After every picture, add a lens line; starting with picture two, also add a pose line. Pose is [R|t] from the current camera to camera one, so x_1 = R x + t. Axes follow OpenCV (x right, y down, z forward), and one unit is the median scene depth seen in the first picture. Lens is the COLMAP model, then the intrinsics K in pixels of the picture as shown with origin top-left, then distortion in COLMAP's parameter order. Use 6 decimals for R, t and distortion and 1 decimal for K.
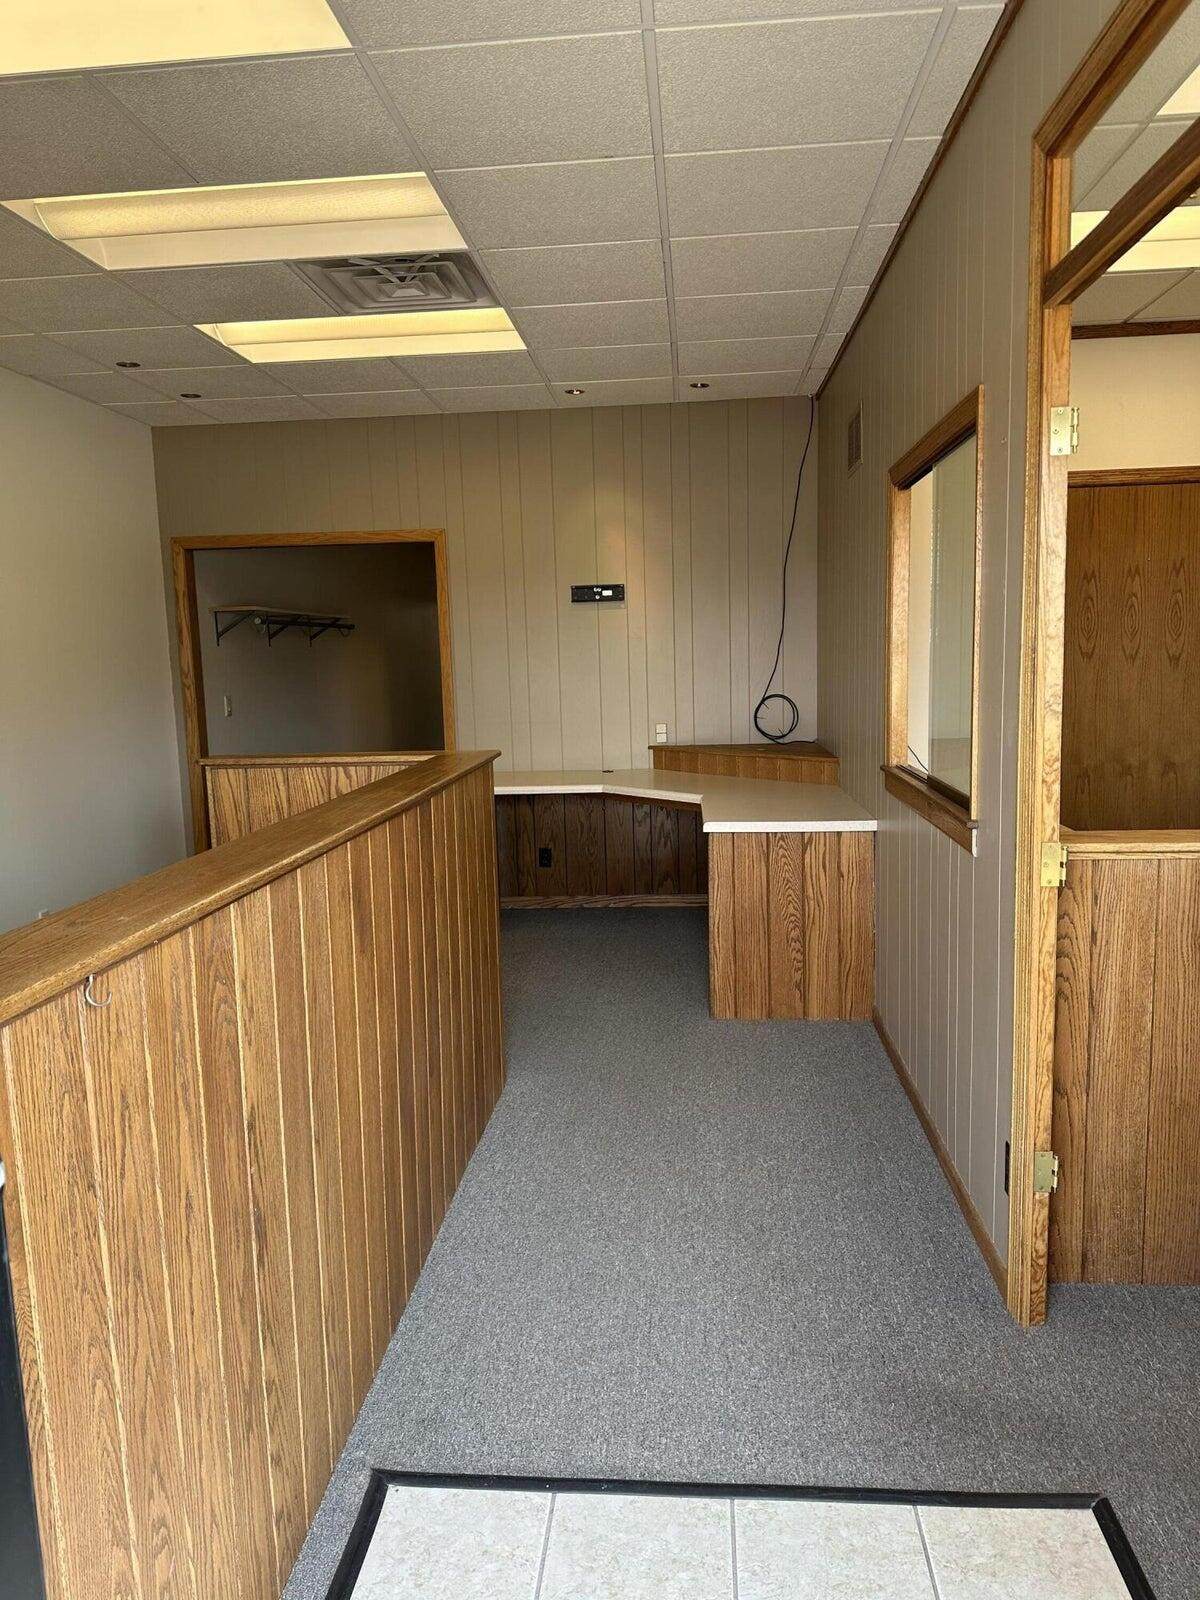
lens RADIAL K [[1114.6, 0, 597.4], [0, 1114.6, 795.0], [0, 0, 1]] dist [0.049799, -0.067674]
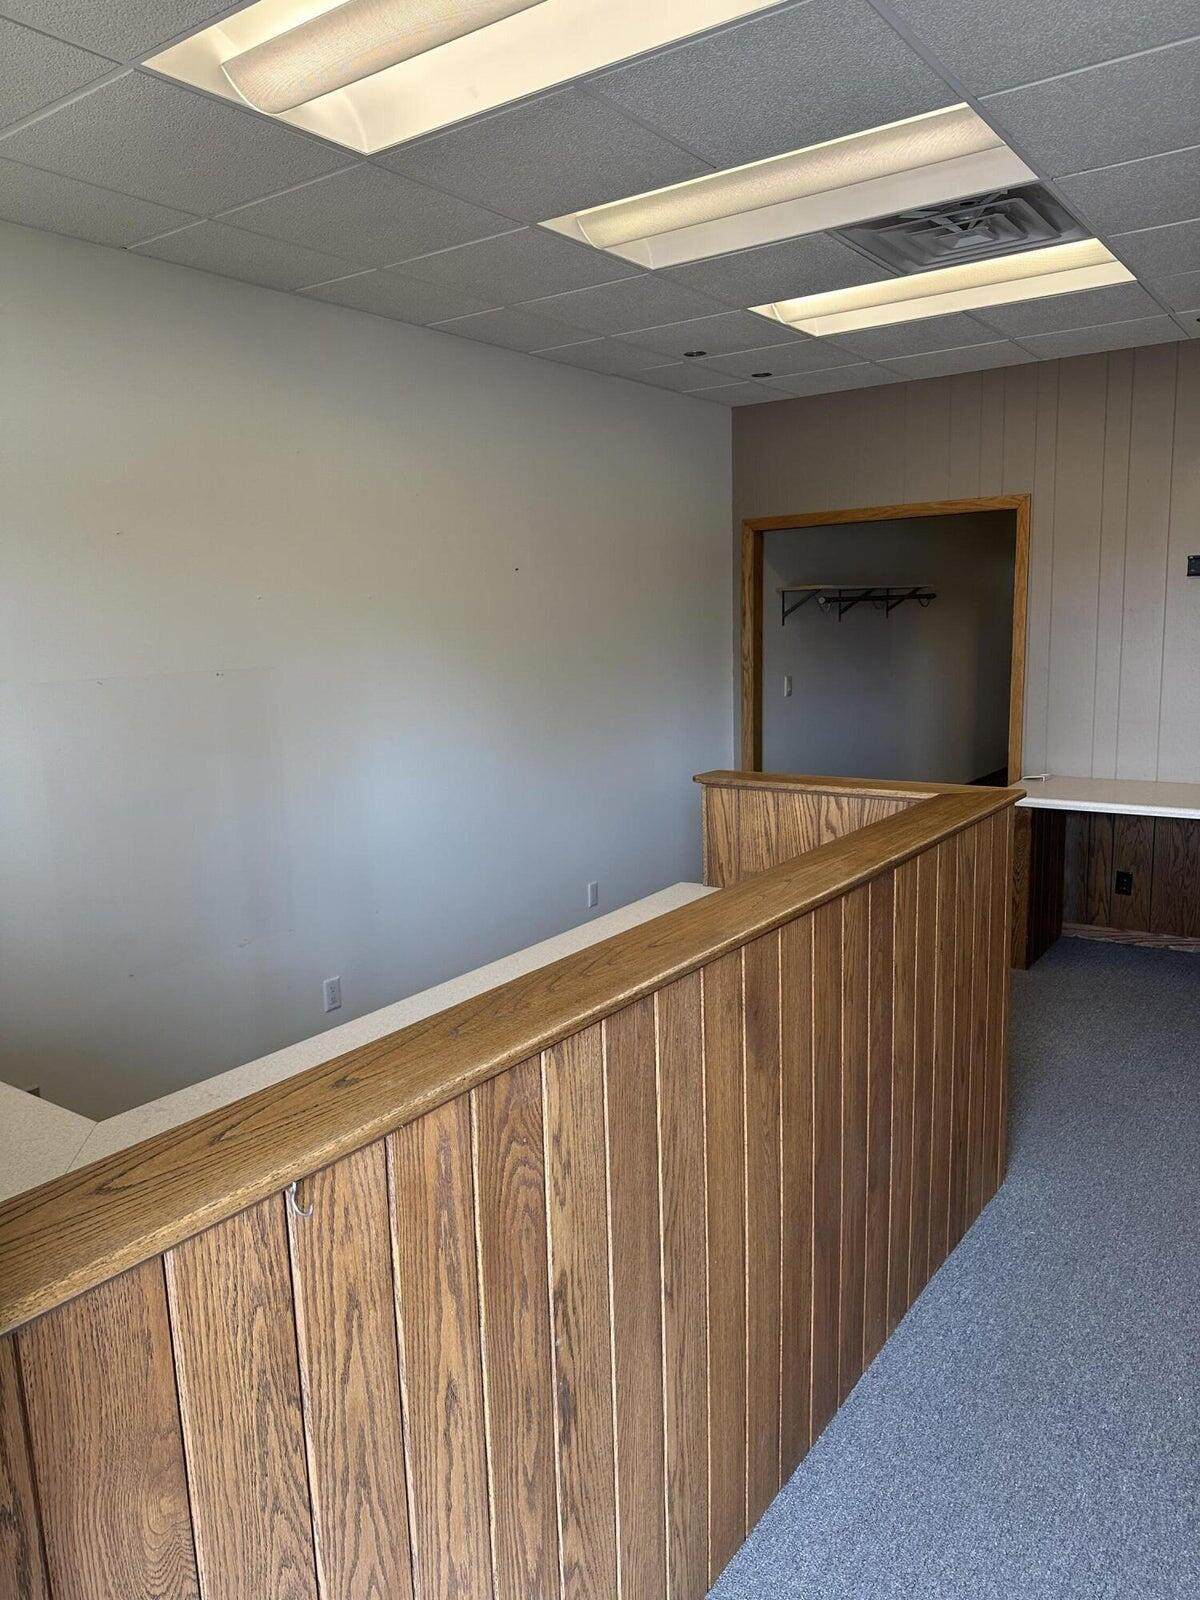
lens RADIAL K [[1114.6, 0, 597.4], [0, 1114.6, 795.0], [0, 0, 1]] dist [0.049799, -0.067674]
pose [[0.858458, 0.089636, -0.504991, 0.073029], [-0.064061, 0.995638, 0.067826, -0.089512], [0.508868, -0.025875, 0.860455, 0.145260]]
